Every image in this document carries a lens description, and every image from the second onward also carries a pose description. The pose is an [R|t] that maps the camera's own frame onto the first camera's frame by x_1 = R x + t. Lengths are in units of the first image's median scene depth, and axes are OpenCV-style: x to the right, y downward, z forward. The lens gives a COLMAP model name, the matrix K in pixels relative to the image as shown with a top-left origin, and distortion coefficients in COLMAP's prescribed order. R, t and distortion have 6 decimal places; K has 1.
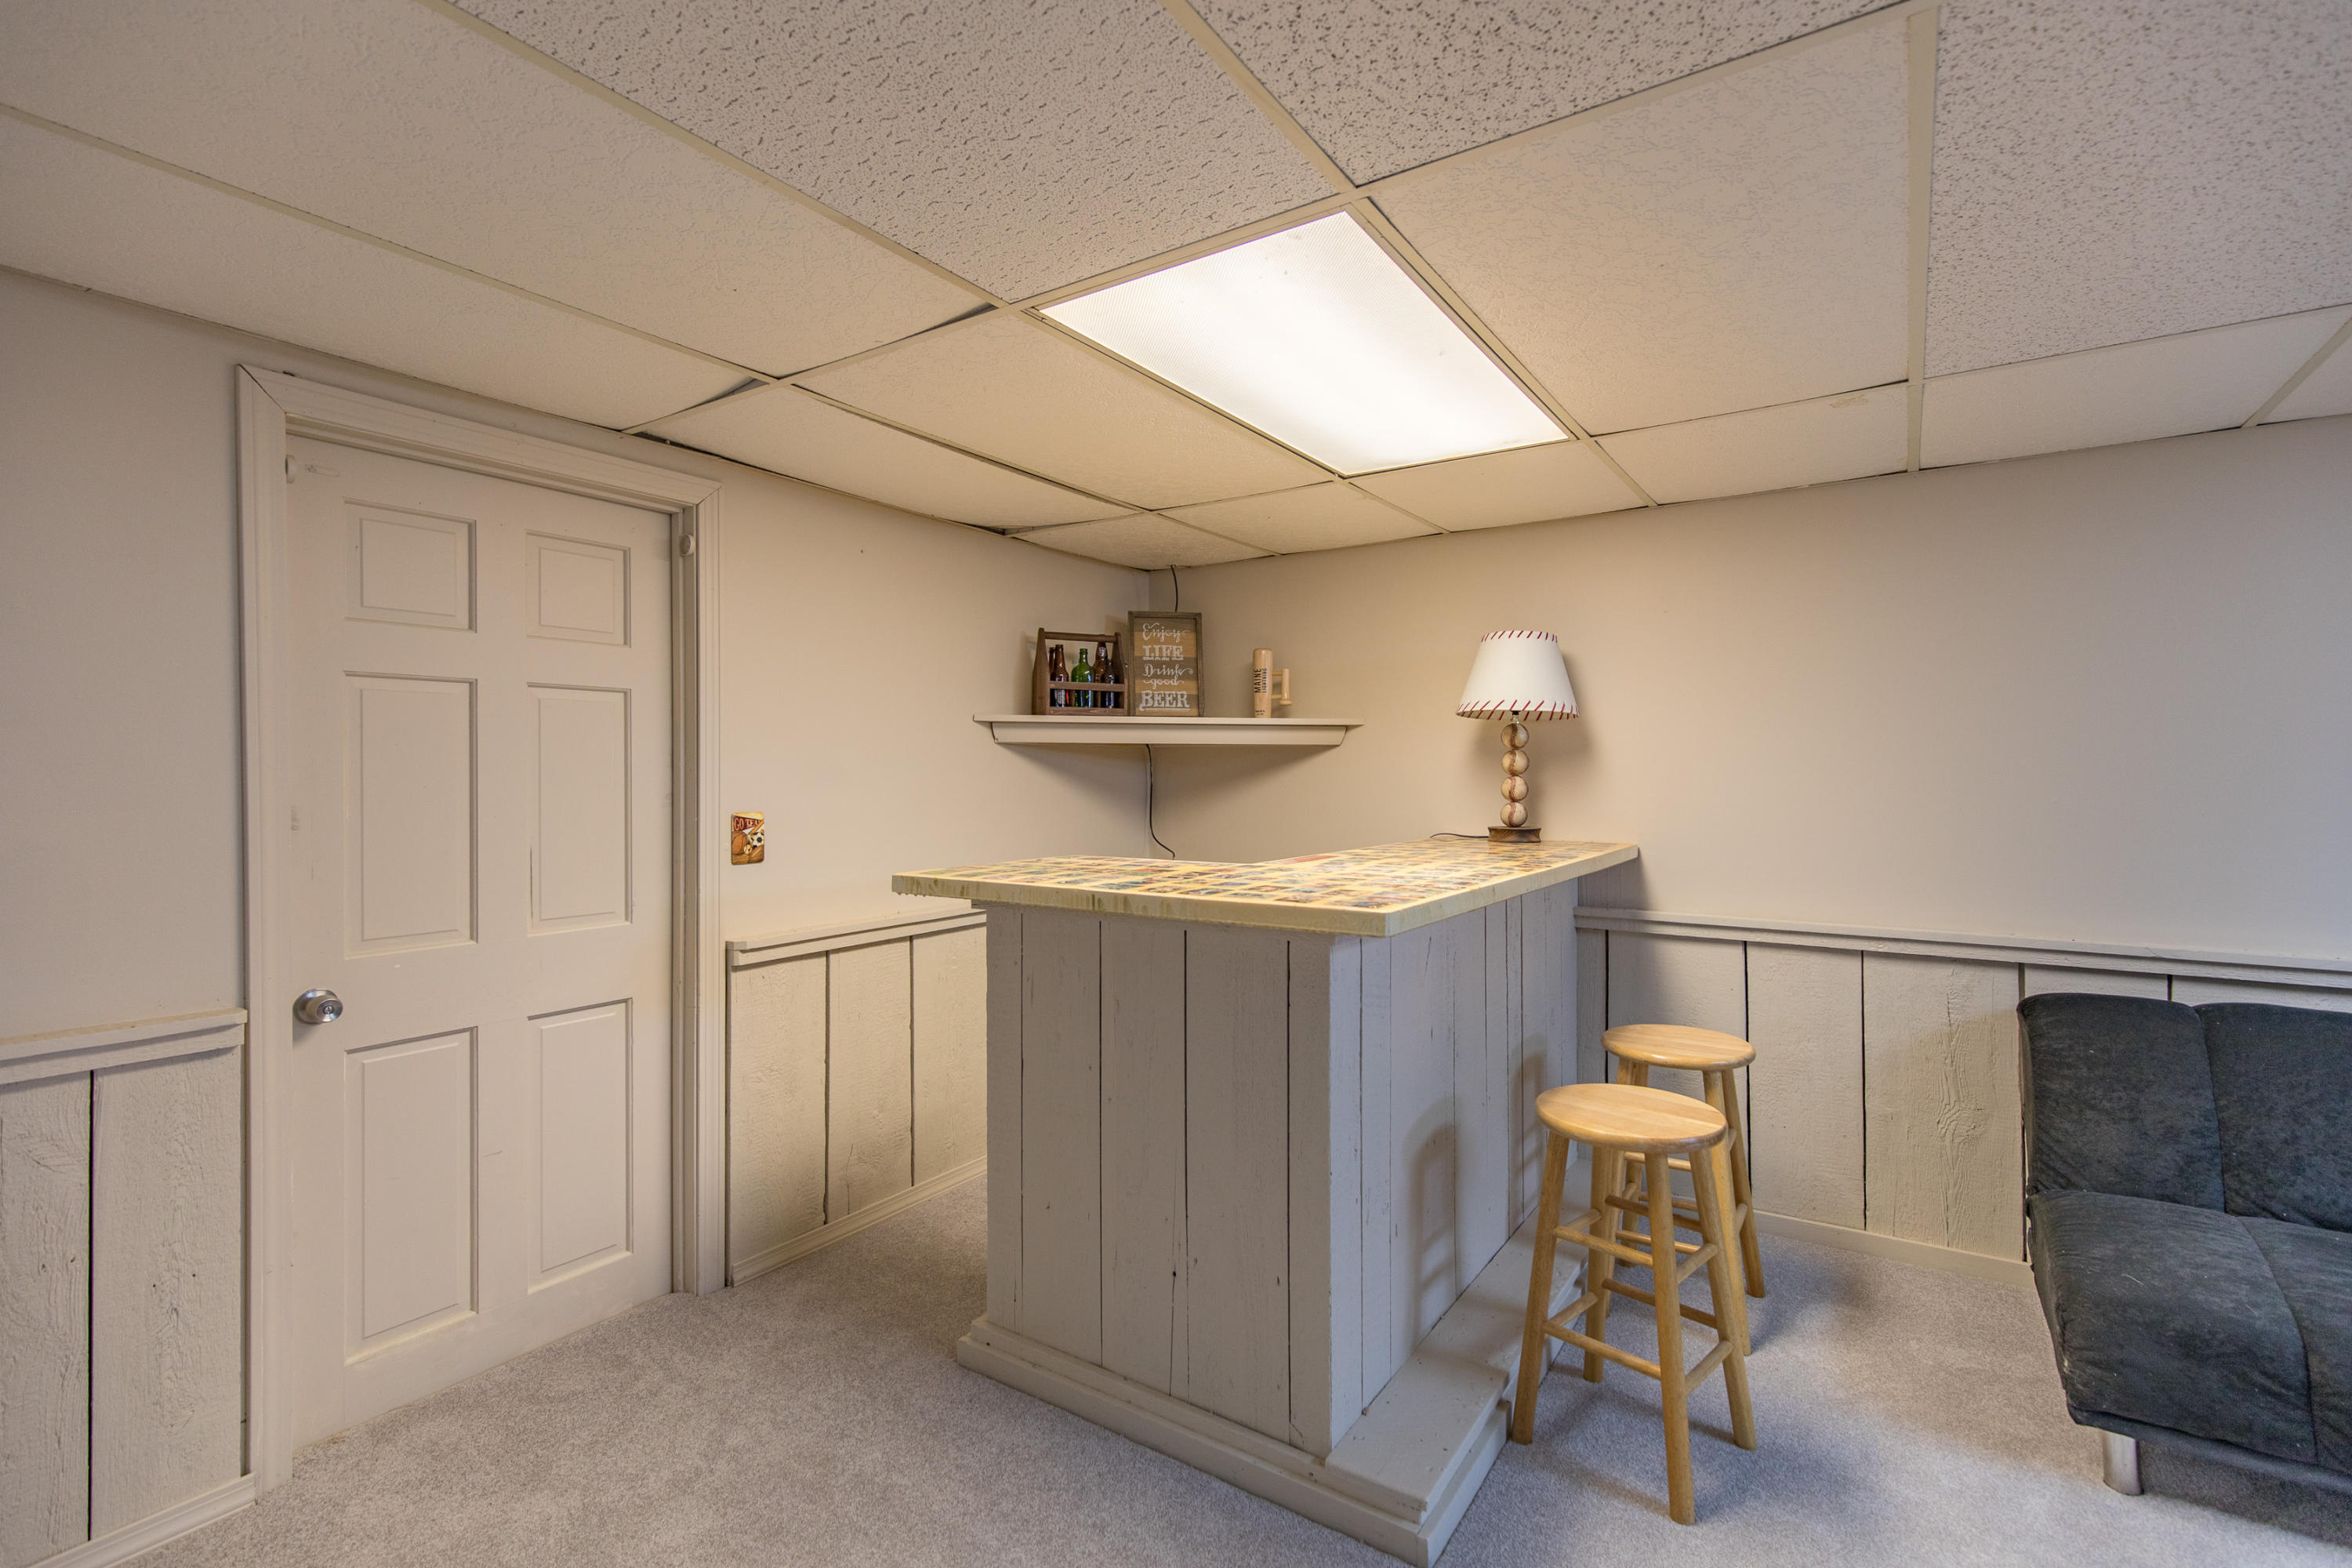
lens RADIAL K [[1056.7, 0, 1183.1], [0, 1056.7, 778.0], [0, 0, 1]] dist [-0.000779, -0.000255]
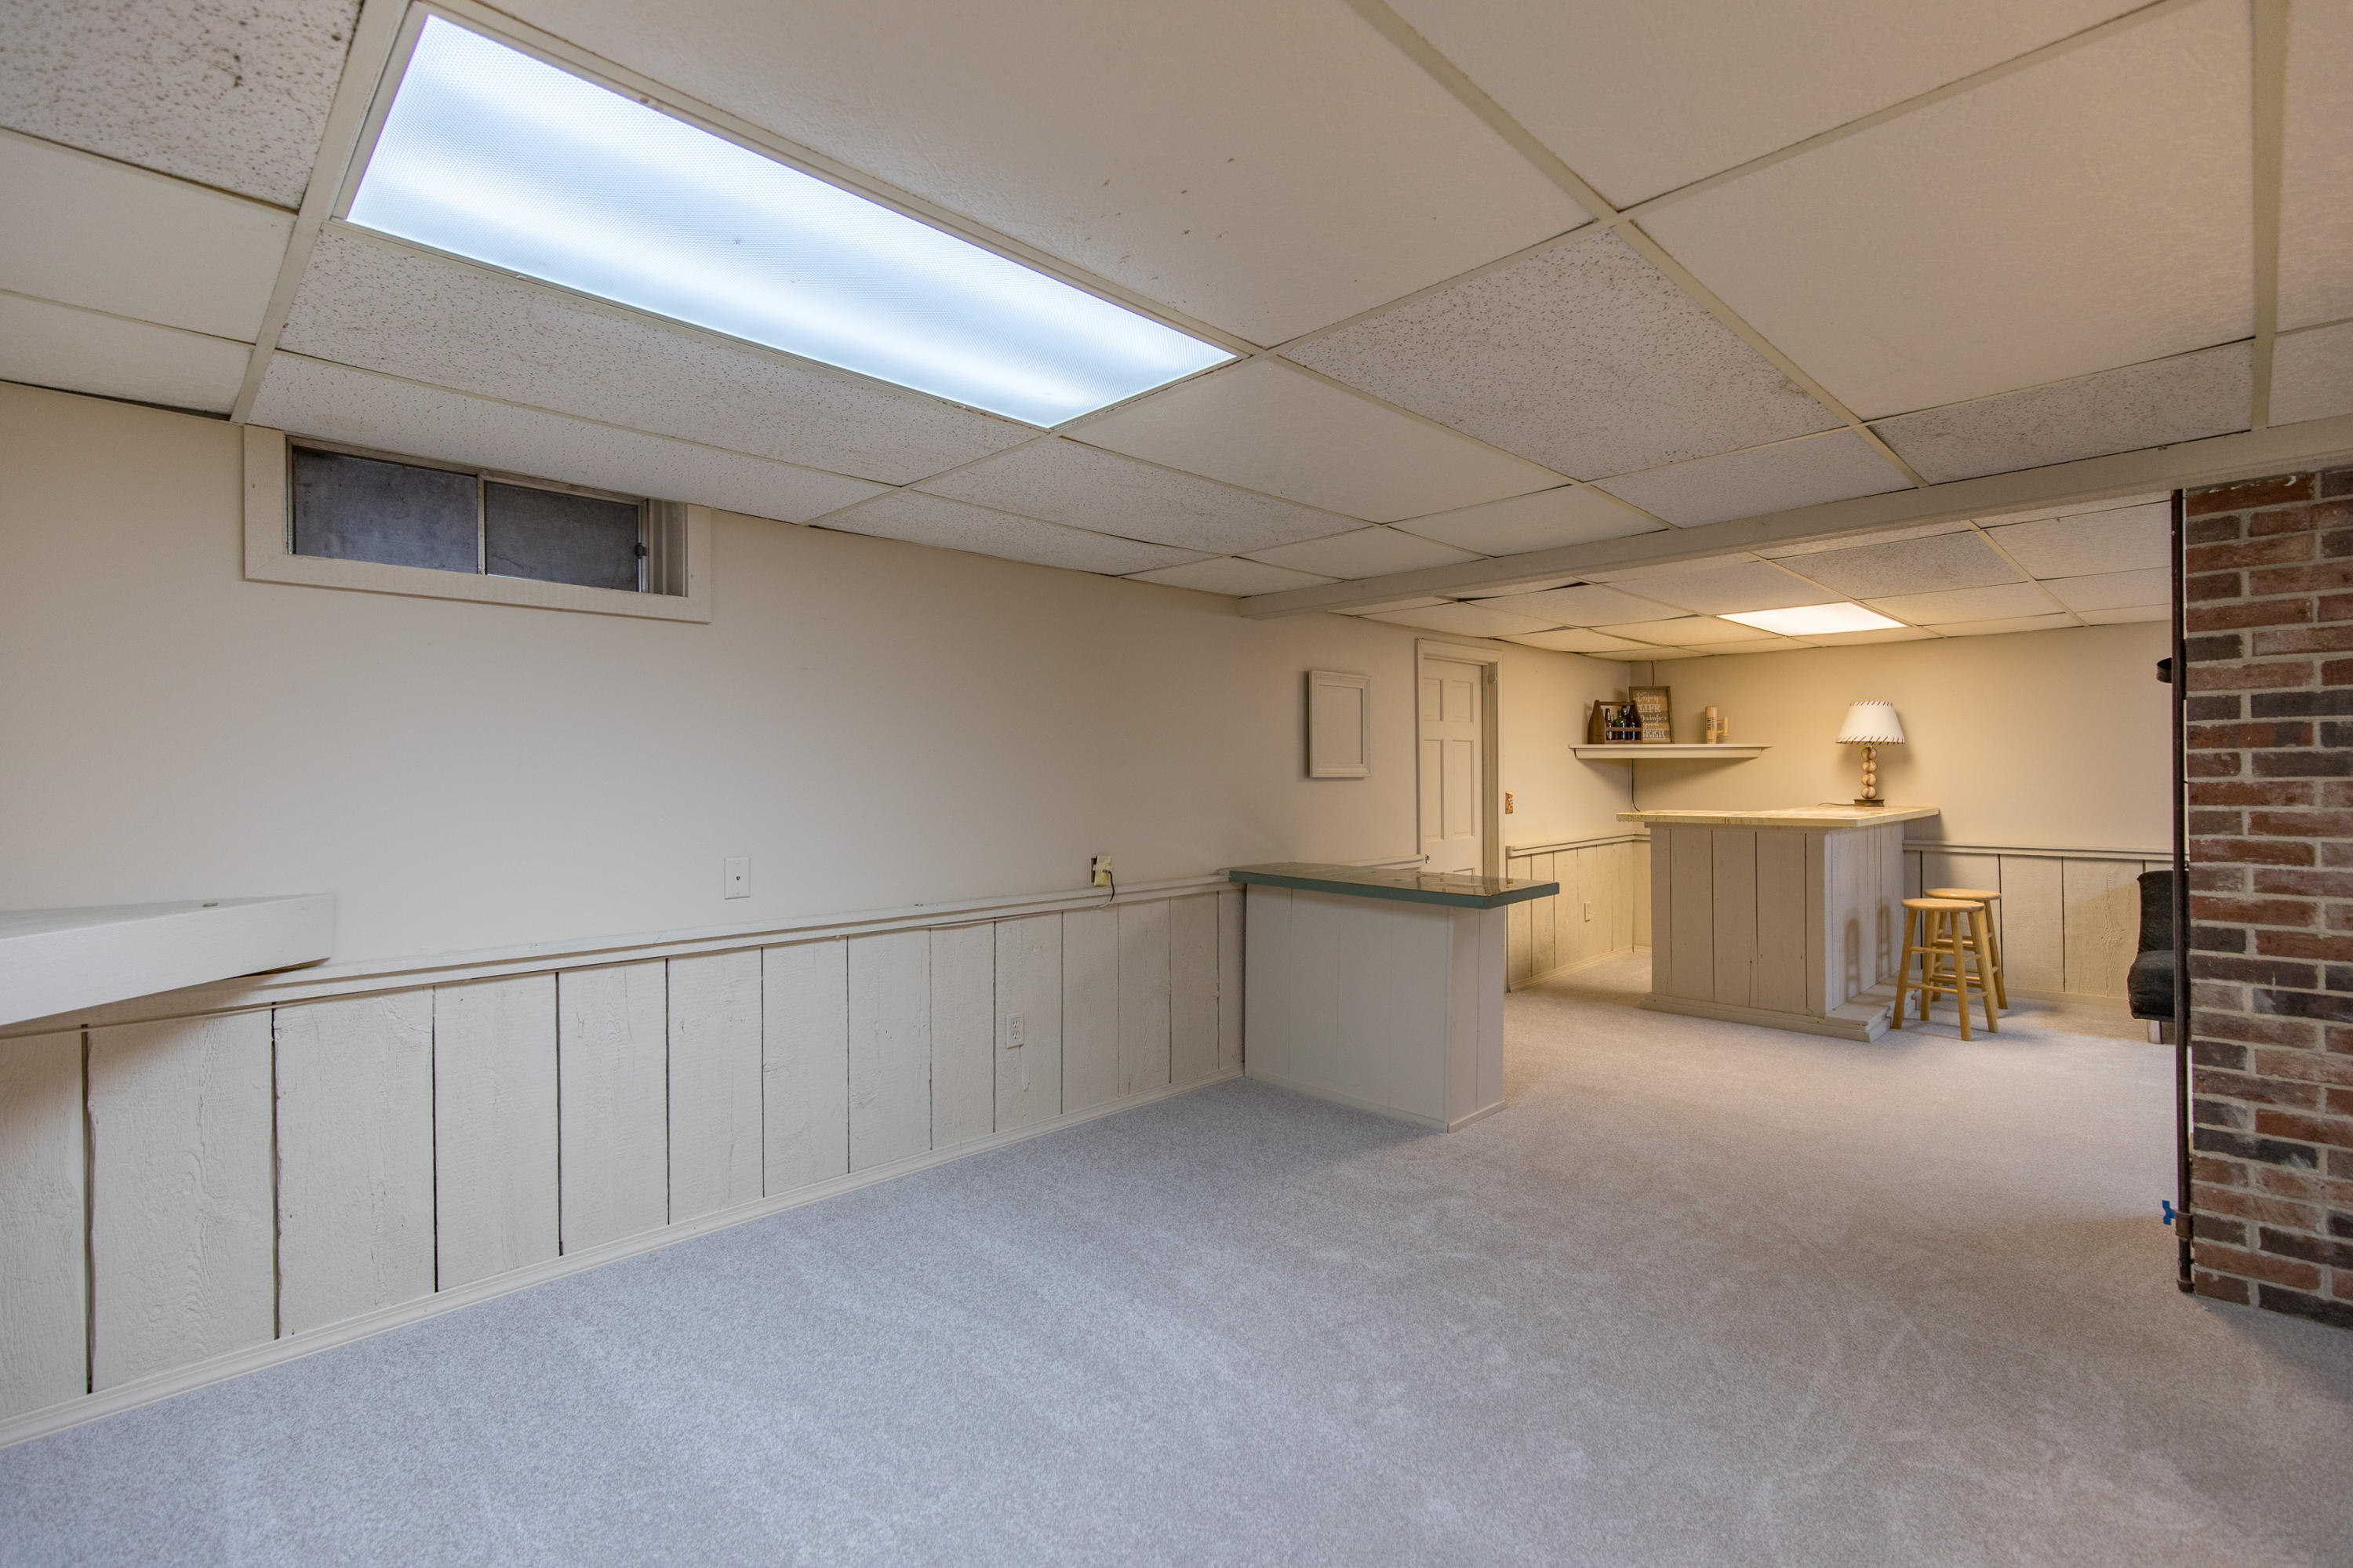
lens RADIAL K [[1057.2, 0, 1167.0], [0, 1057.2, 780.7], [0, 0, 1]] dist [-0.000779, -0.000255]
pose [[0.979768, -0.006877, -0.200017, -0.596595], [0.007568, 0.999968, 0.002690, -0.003365], [0.199992, -0.004149, 0.979789, -1.244250]]
